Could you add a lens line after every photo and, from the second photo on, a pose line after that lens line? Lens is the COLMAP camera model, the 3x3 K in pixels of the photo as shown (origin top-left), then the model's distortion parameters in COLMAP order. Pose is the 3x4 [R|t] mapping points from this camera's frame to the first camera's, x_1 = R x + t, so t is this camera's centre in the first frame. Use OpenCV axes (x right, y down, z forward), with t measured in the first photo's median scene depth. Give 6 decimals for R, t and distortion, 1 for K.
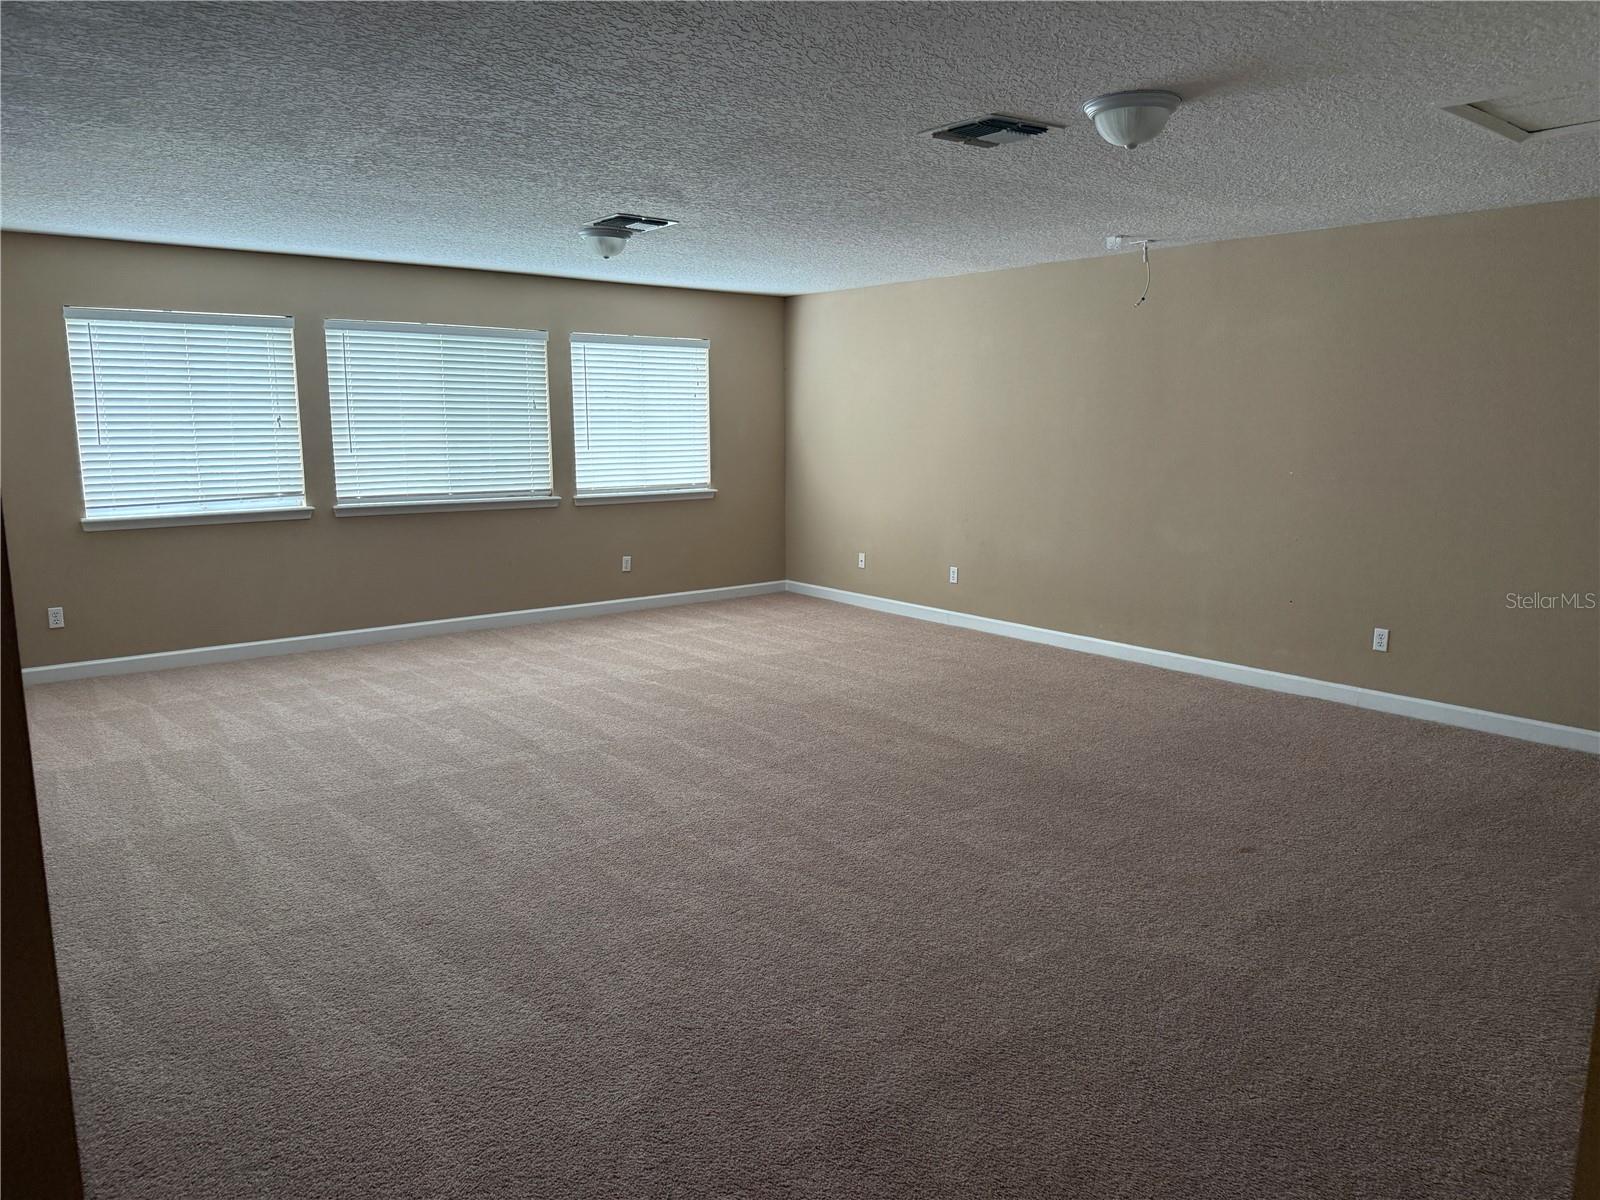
lens RADIAL K [[1131.9, 0, 794.9], [0, 1131.9, 599.0], [0, 0, 1]] dist [0.143137, -0.195858]
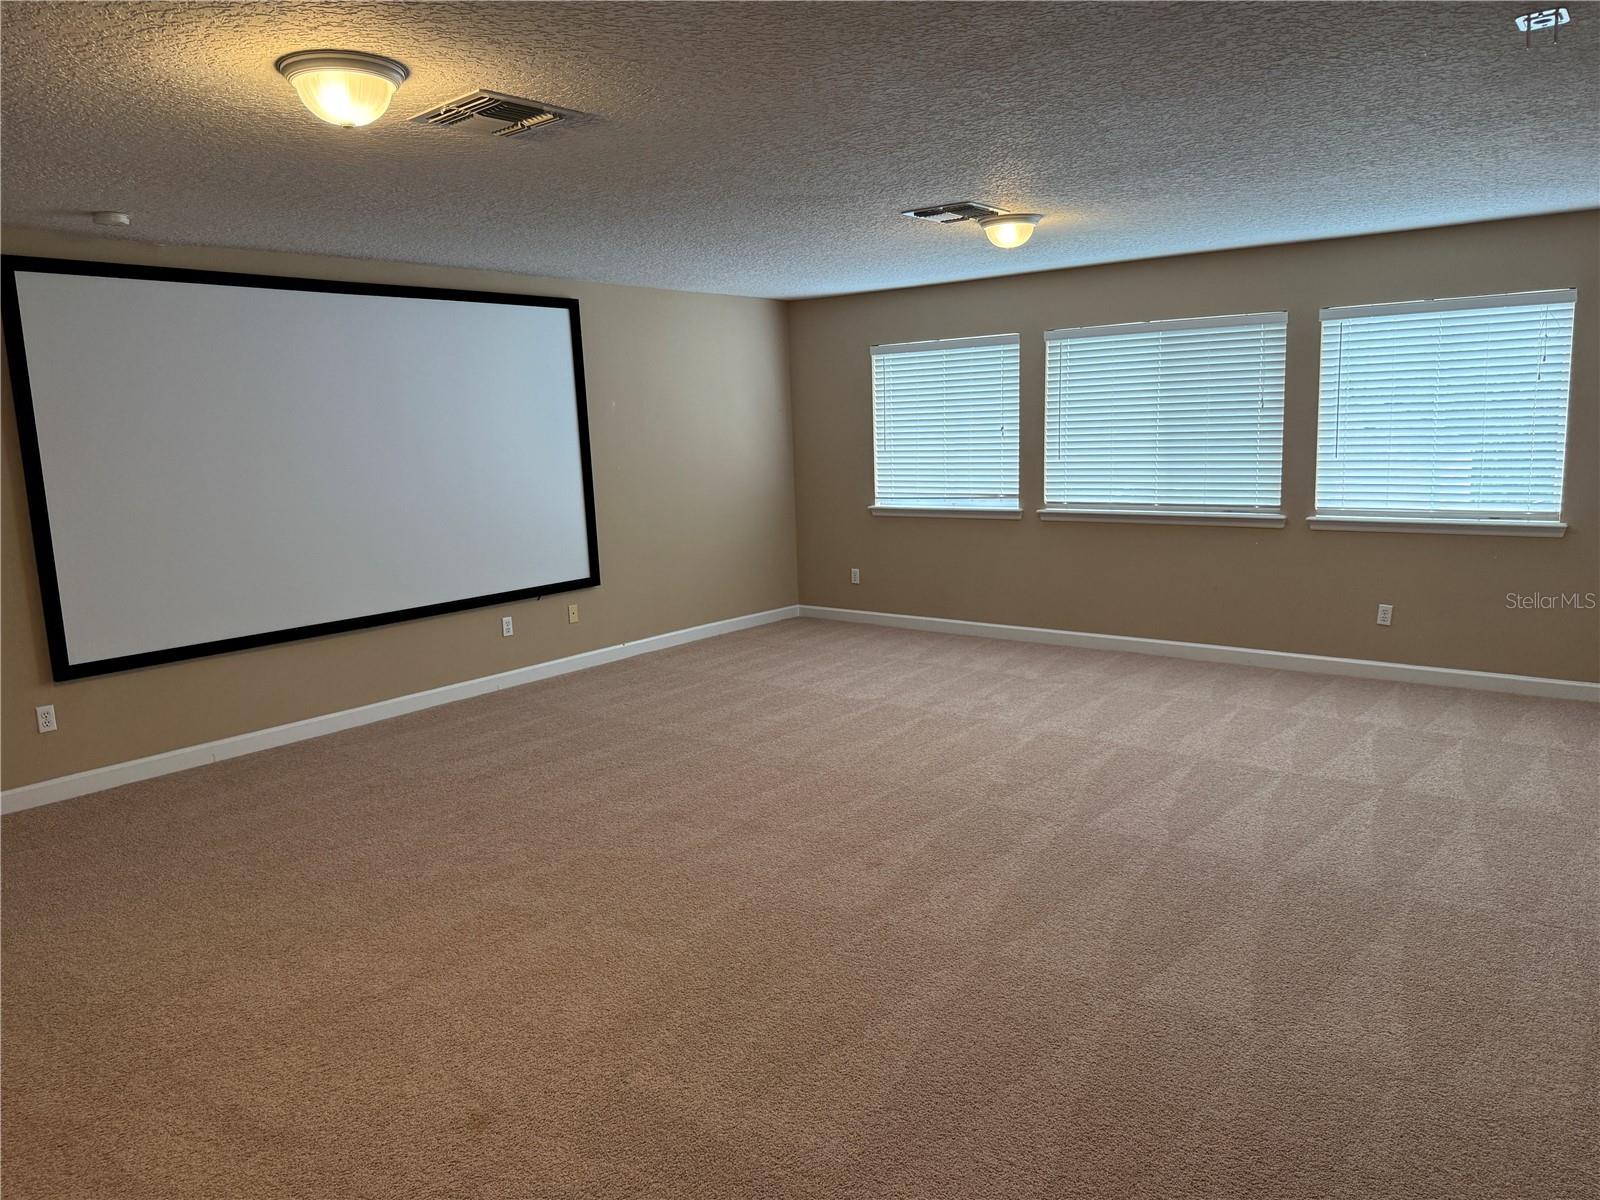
lens RADIAL K [[1128.8, 0, 797.6], [0, 1128.8, 594.3], [0, 0, 1]] dist [0.082482, -0.075972]
pose [[0.258399, 0.135982, -0.956420, 0.592012], [-0.134986, 0.985413, 0.103634, -0.089847], [0.956561, 0.102324, 0.272986, 0.567346]]
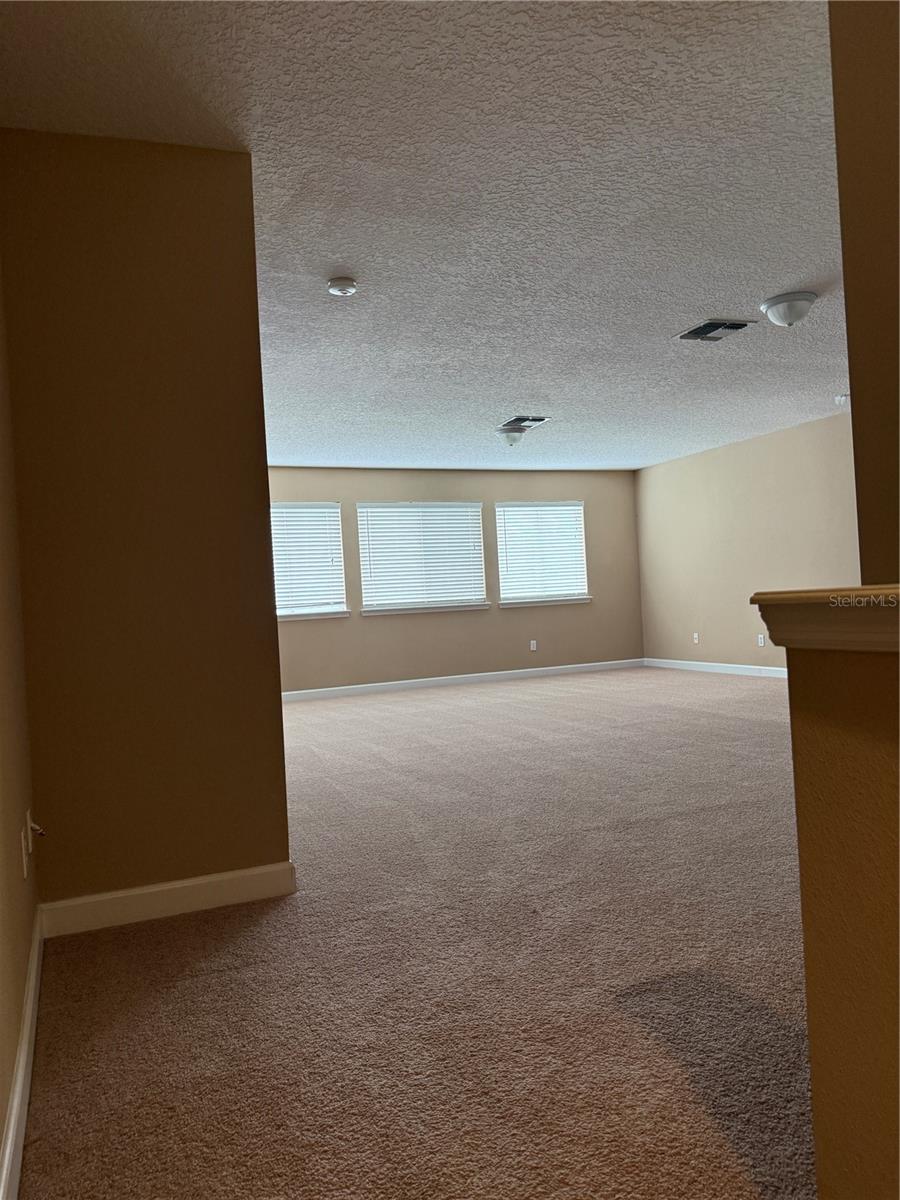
lens RADIAL K [[848.9, 0, 450.0], [0, 848.9, 600.0], [0, 0, 1]] dist [0.143137, -0.195858]
pose [[0.963655, -0.054522, -0.261527, 0.060734], [0.011831, 0.986702, -0.162108, 0.121146], [0.266888, 0.153122, 0.951485, -0.173767]]
